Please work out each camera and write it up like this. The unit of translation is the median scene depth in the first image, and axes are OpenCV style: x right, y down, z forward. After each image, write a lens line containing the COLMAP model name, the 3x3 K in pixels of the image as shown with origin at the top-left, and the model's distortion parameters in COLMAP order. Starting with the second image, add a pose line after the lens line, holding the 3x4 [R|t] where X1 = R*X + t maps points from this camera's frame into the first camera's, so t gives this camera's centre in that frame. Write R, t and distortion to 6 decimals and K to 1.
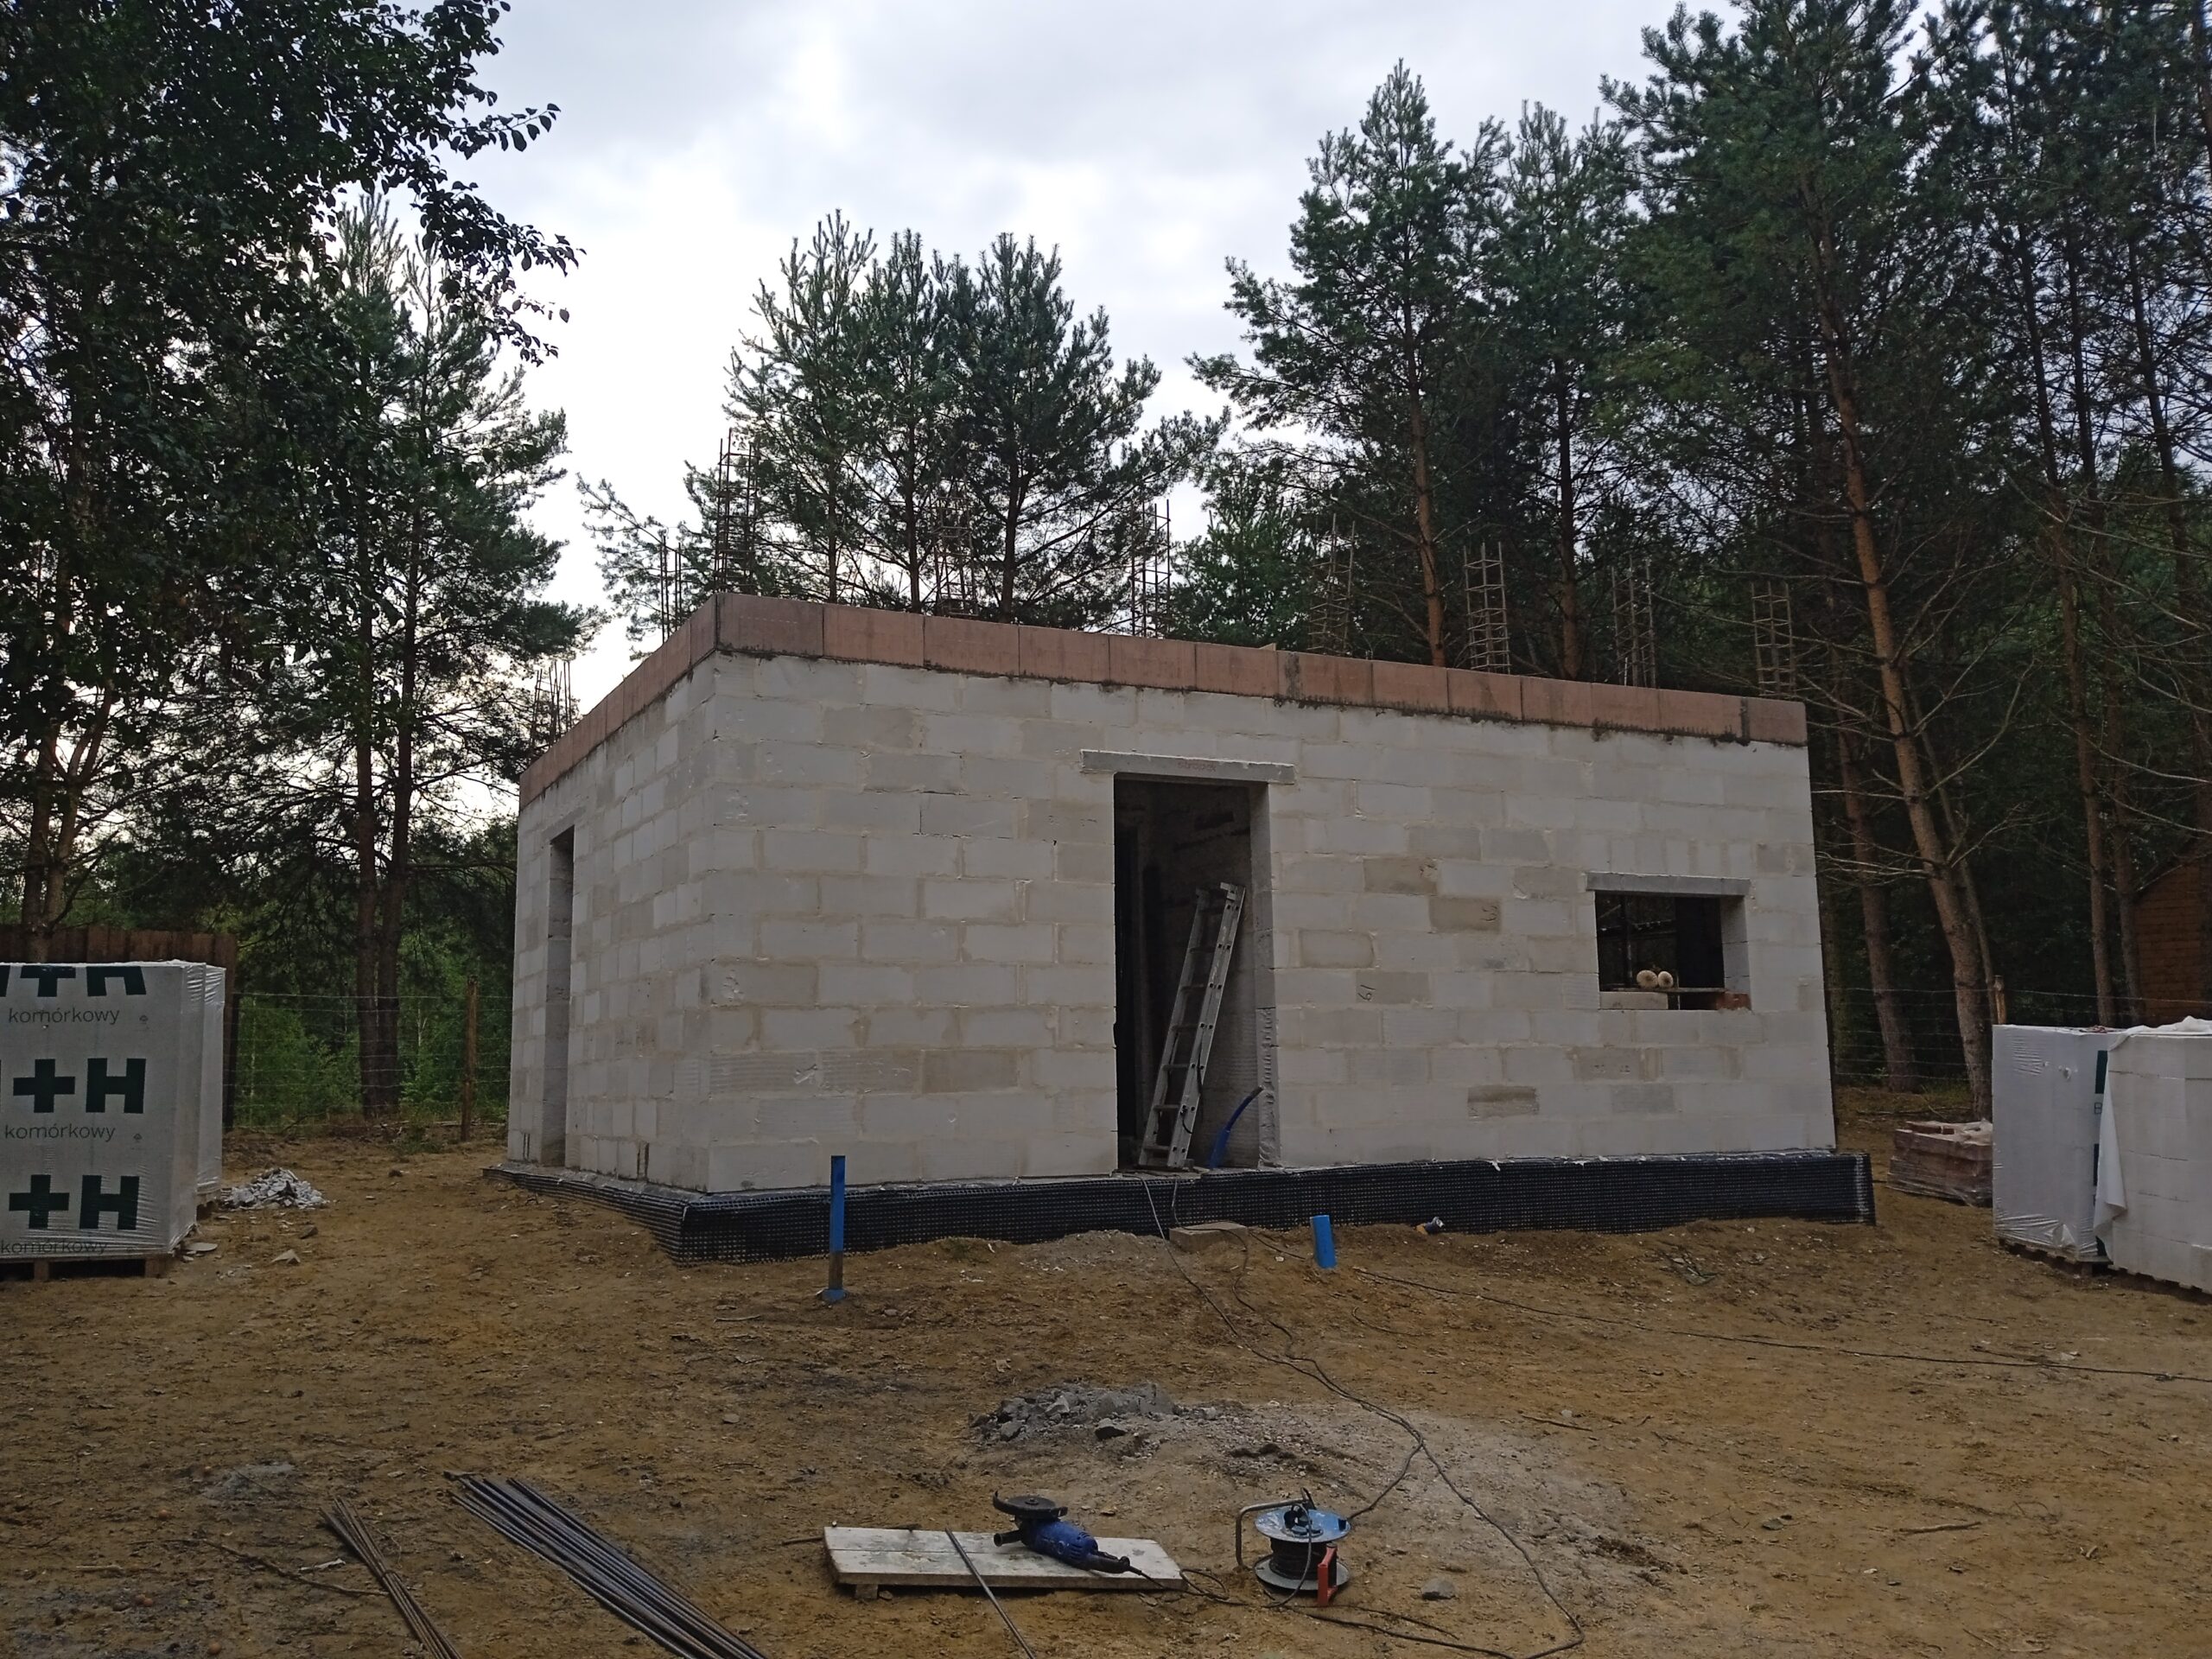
lens RADIAL K [[1801.5, 0, 1063.7], [0, 1801.5, 823.6], [0, 0, 1]] dist [0.141239, -0.277392]
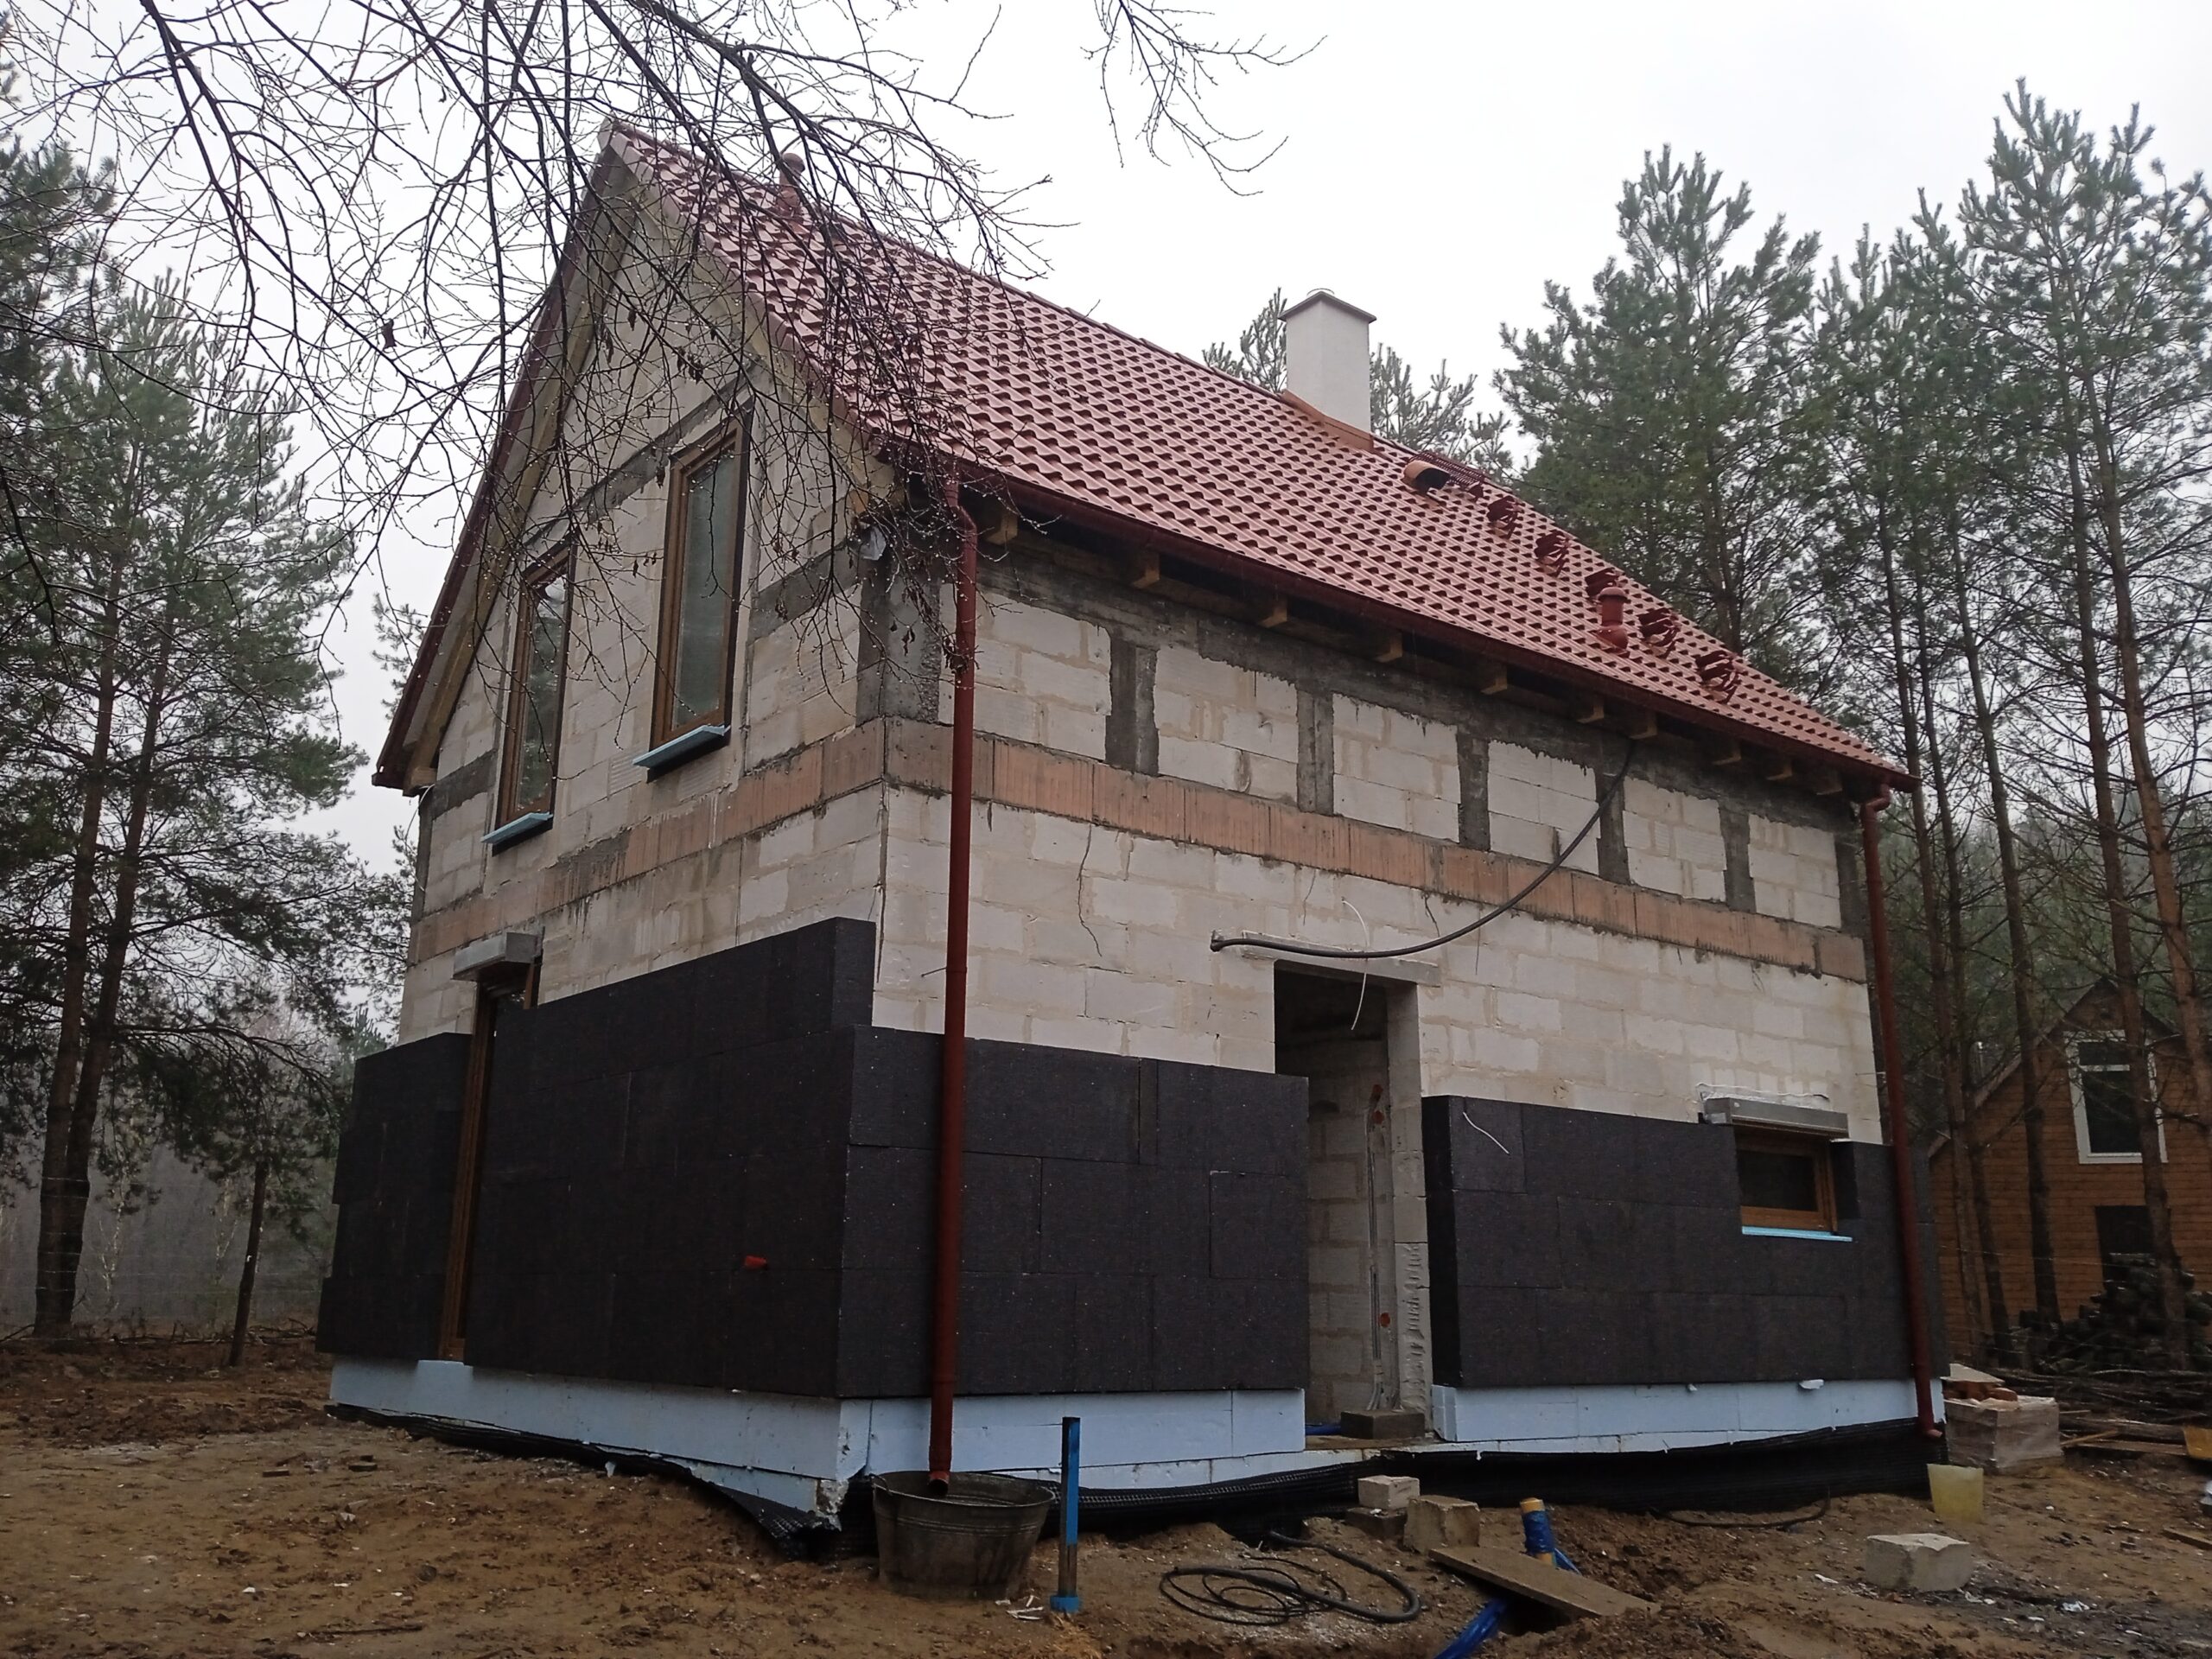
lens RADIAL K [[1812.9, 0, 1079.5], [0, 1812.9, 818.1], [0, 0, 1]] dist [0.136256, -0.209655]
pose [[0.977962, 0.078764, 0.193356, -0.227037], [-0.055370, 0.990792, -0.123552, 0.016929], [-0.201308, 0.110123, 0.973318, 0.143695]]
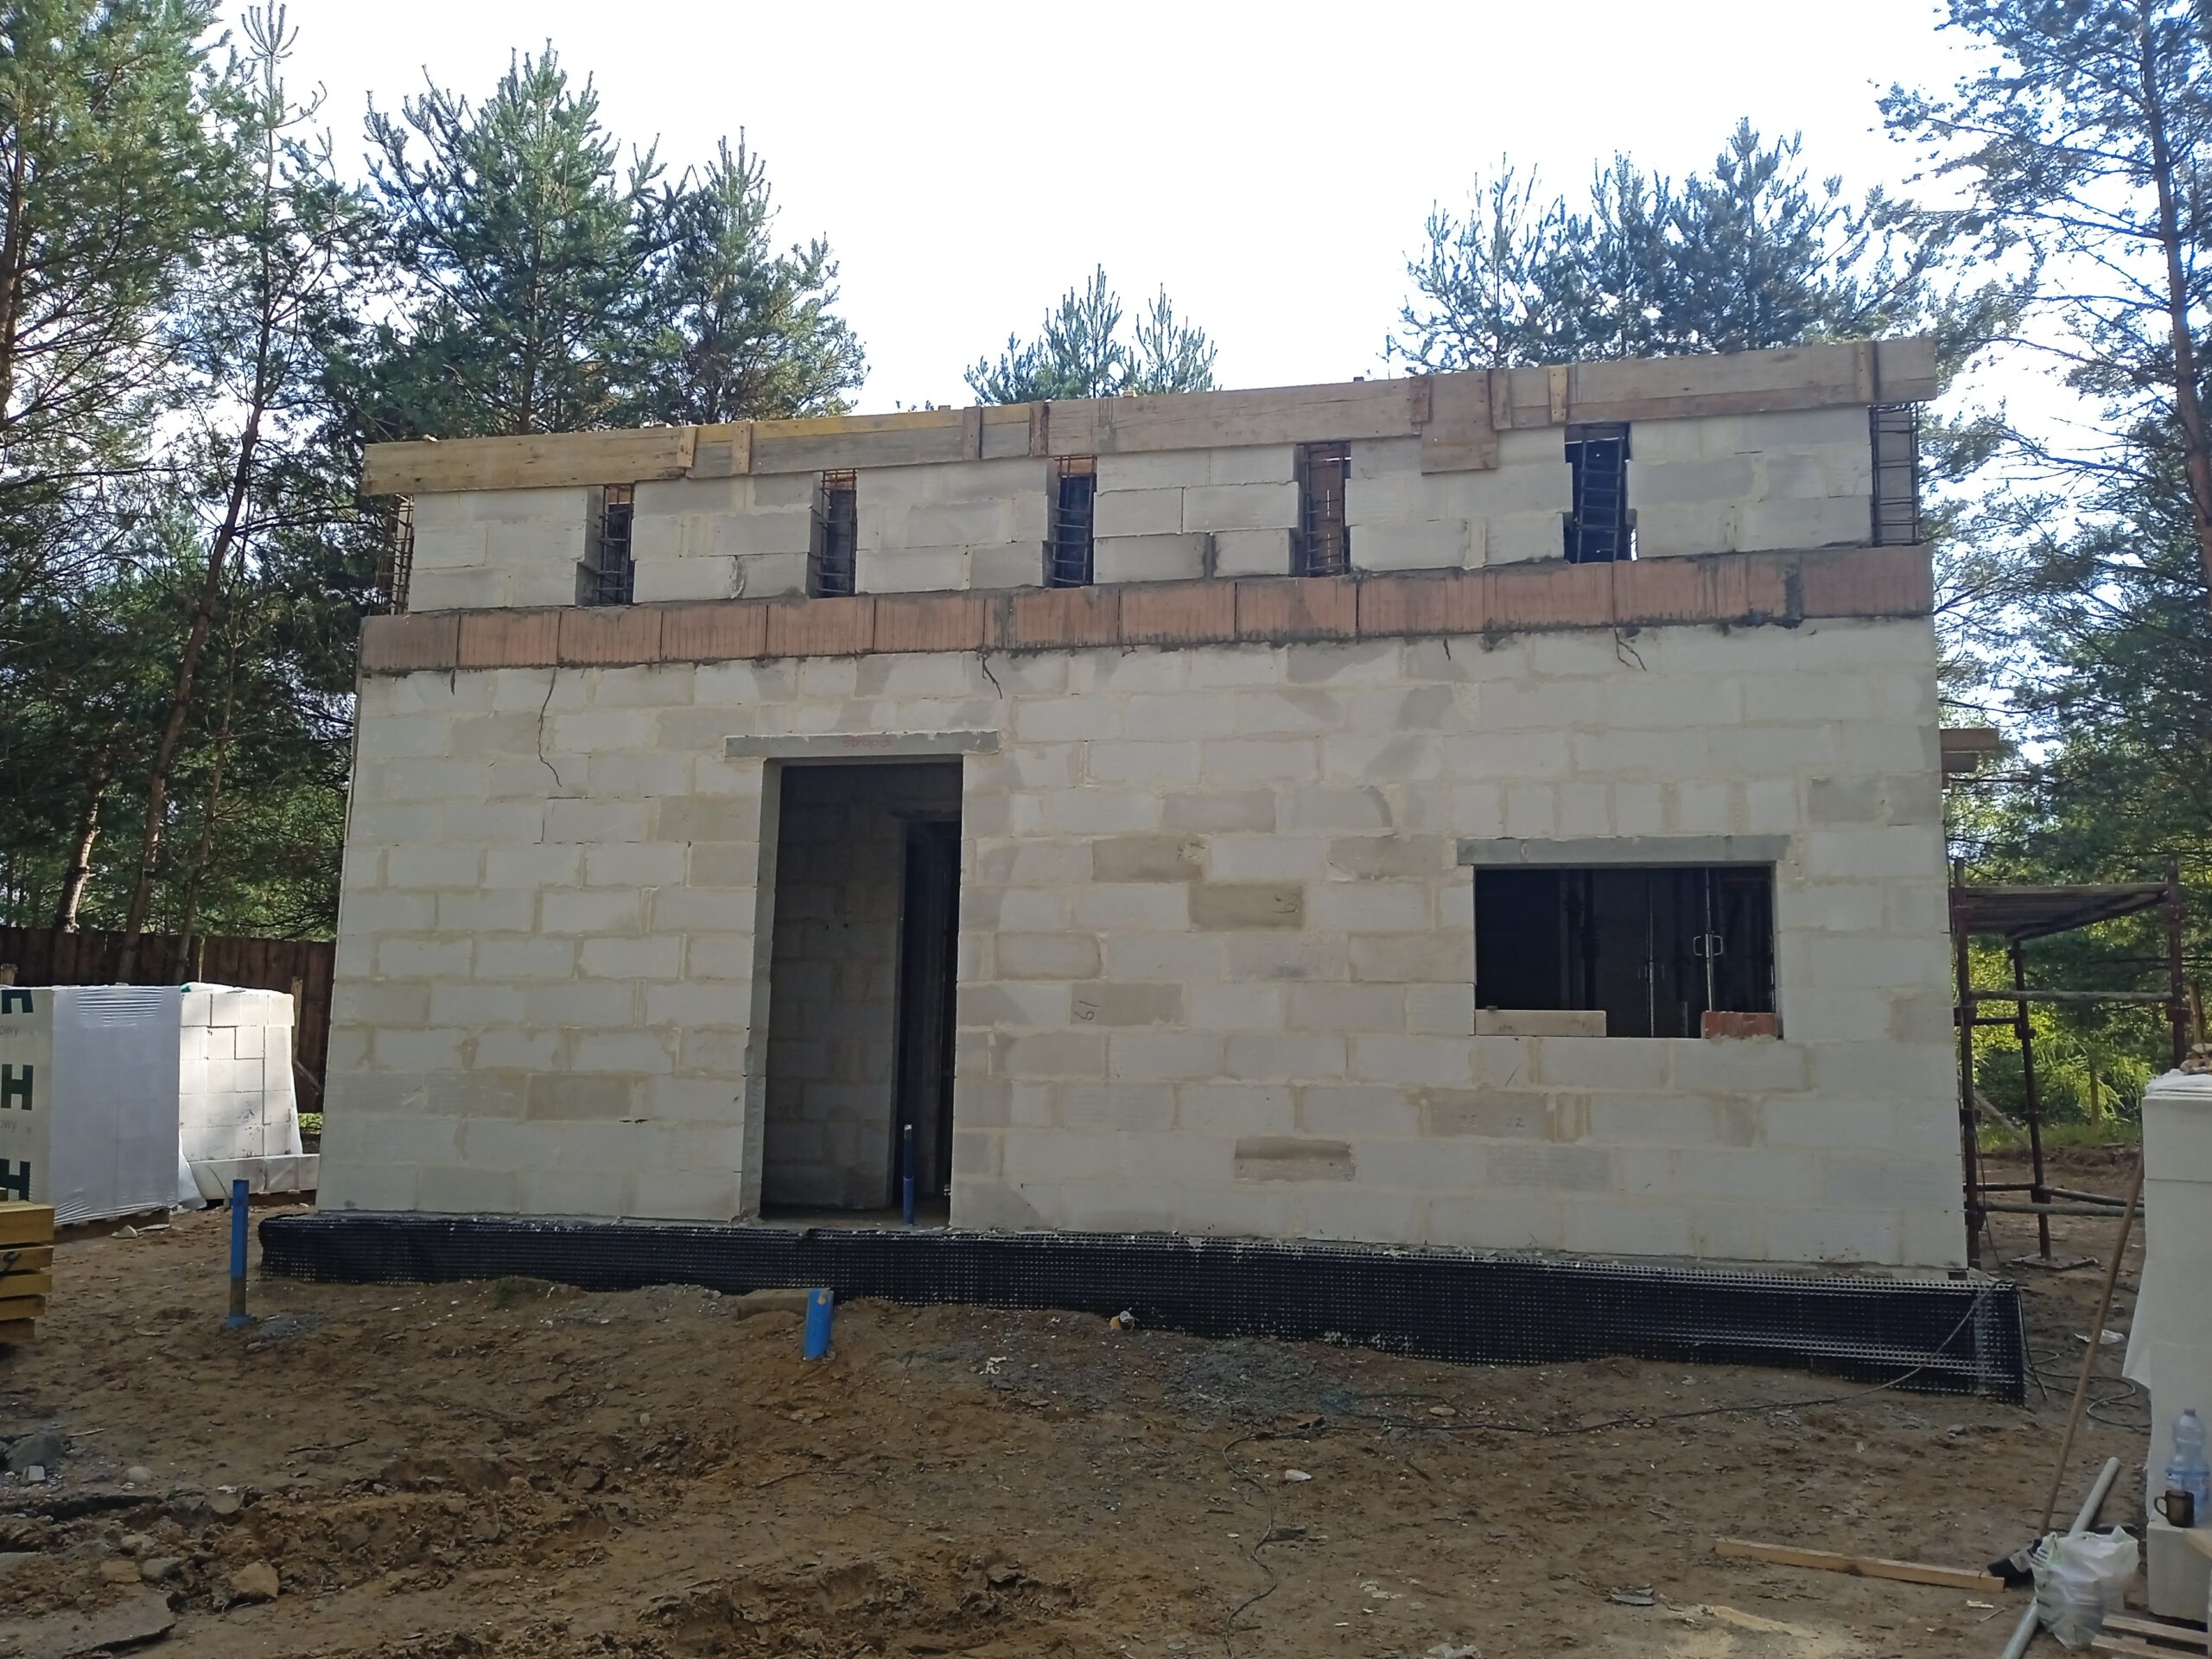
lens RADIAL K [[1801.5, 0, 1063.7], [0, 1801.5, 823.6], [0, 0, 1]] dist [0.141239, -0.277392]
pose [[0.782591, -0.066578, -0.618966, 0.642210], [0.054197, 0.997776, -0.038799, 0.042133], [0.620173, -0.003182, 0.784459, 0.380827]]
